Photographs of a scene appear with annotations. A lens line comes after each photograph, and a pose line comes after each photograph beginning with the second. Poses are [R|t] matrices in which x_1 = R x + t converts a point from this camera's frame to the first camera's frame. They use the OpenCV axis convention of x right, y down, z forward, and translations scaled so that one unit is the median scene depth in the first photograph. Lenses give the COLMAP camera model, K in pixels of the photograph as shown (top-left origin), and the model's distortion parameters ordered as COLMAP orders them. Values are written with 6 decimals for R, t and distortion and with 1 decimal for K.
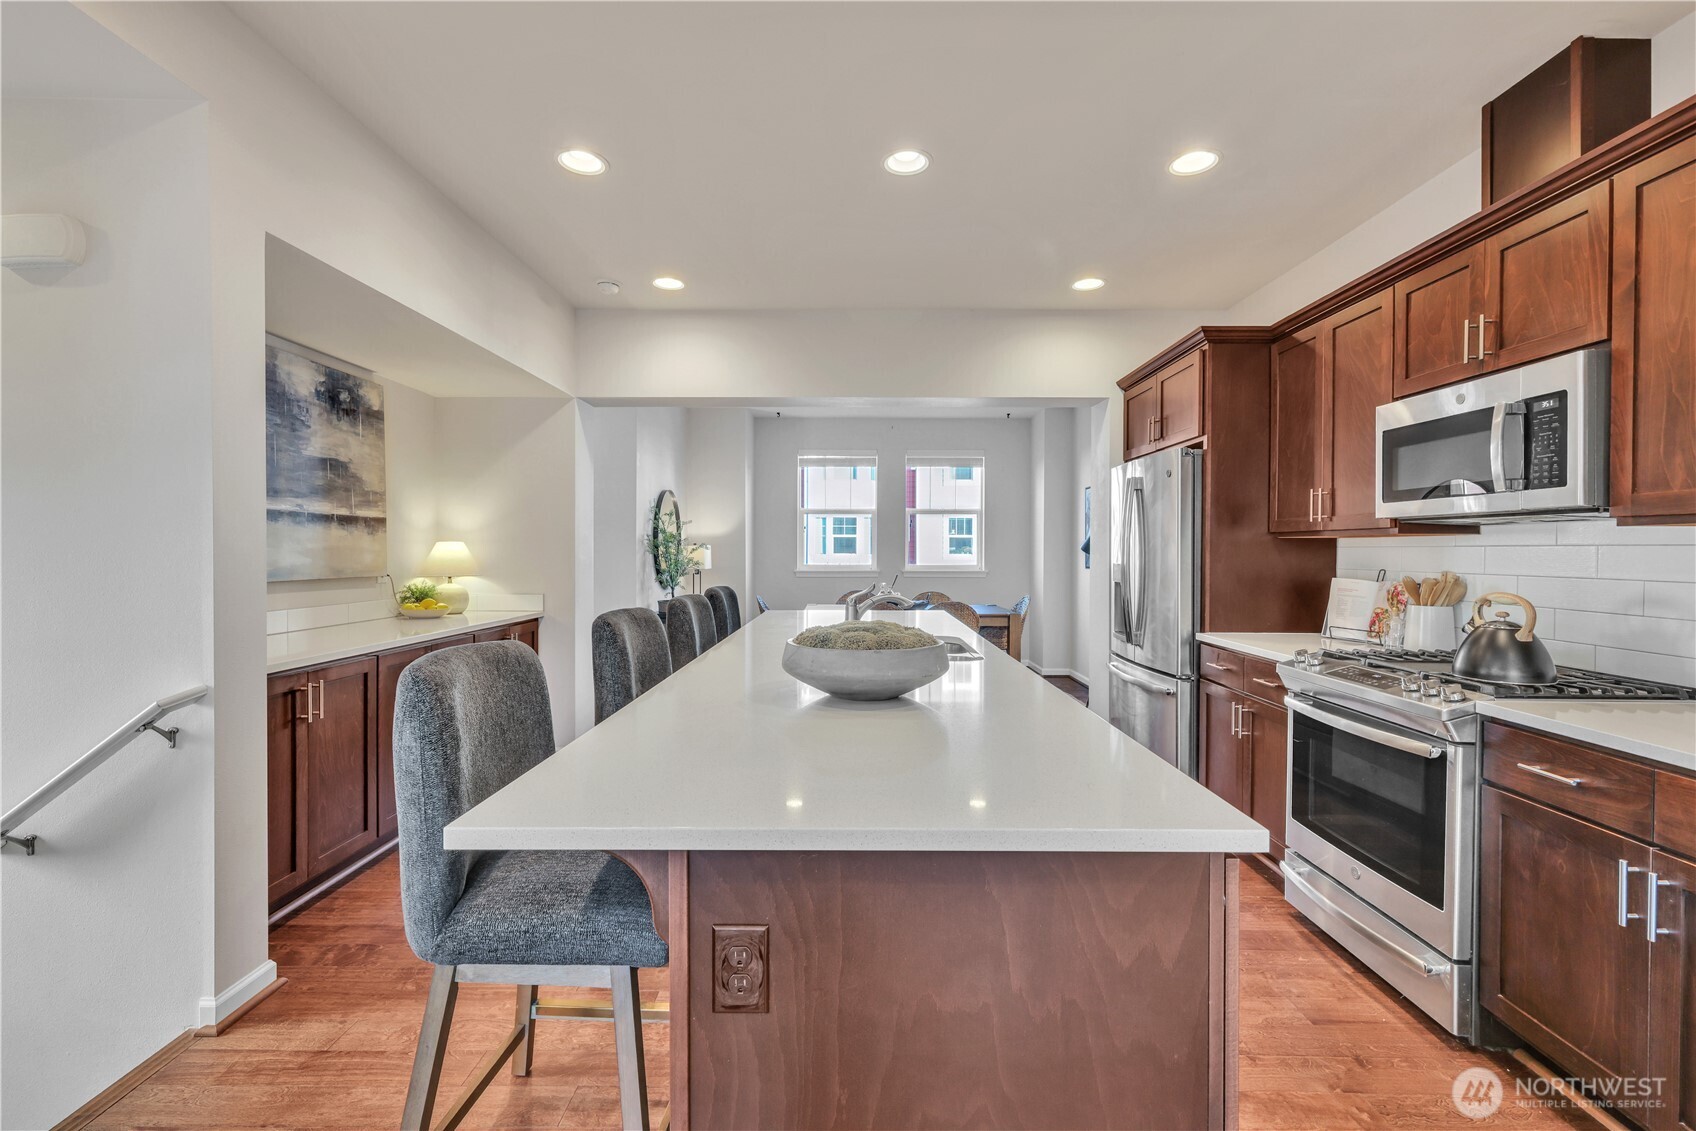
lens RADIAL K [[761.9, 0, 846.8], [0, 761.9, 559.7], [0, 0, 1]] dist [0.015156, 0.000155]
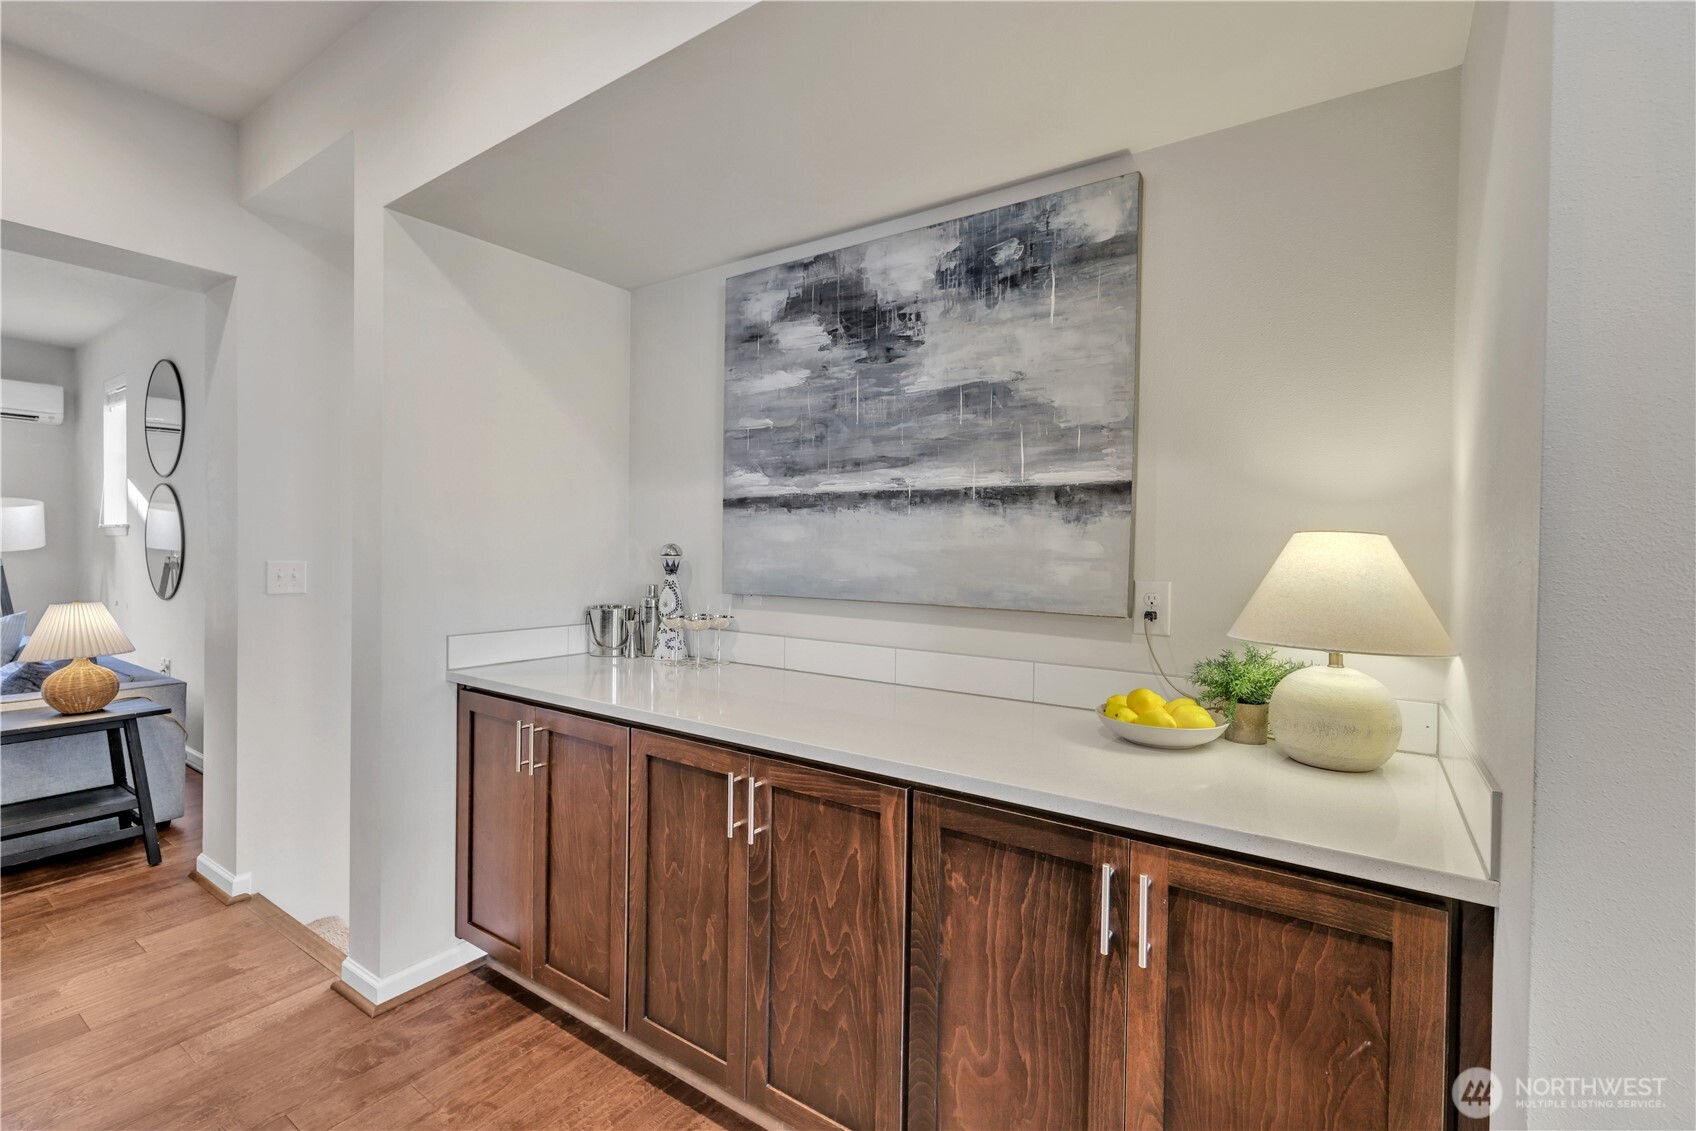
lens RADIAL K [[761.9, 0, 852.4], [0, 761.9, 550.3], [0, 0, 1]] dist [0.015156, 0.000155]
pose [[-0.567867, -0.001445, -0.823119, -0.181264], [-0.021411, 0.999686, 0.013016, -0.020135], [0.822842, 0.025015, -0.567720, 1.220857]]
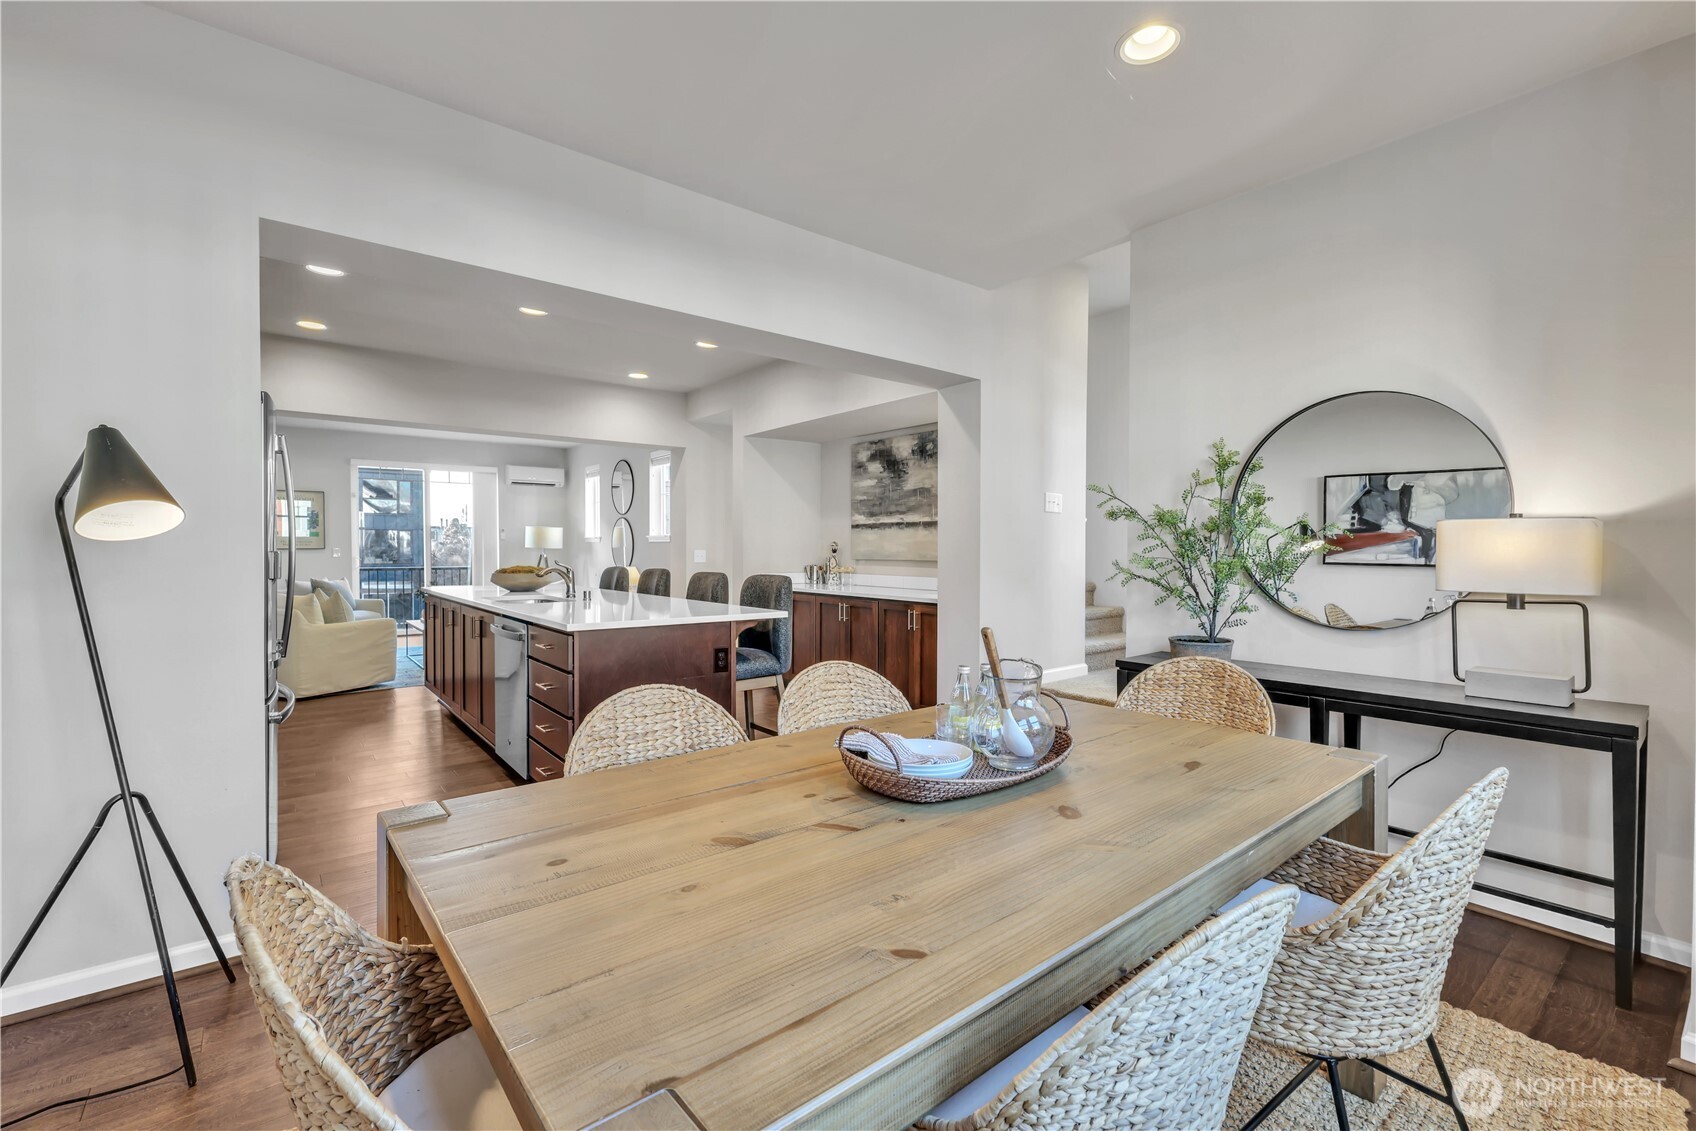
lens RADIAL K [[723.2, 0, 853.5], [0, 723.2, 555.3], [0, 0, 1]] dist [-0.000024, 0.000000]
pose [[-0.776308, 0.004899, -0.630334, 0.414165], [-0.010735, 0.999722, 0.020990, -0.017831], [0.630262, 0.023062, -0.776040, 2.087602]]
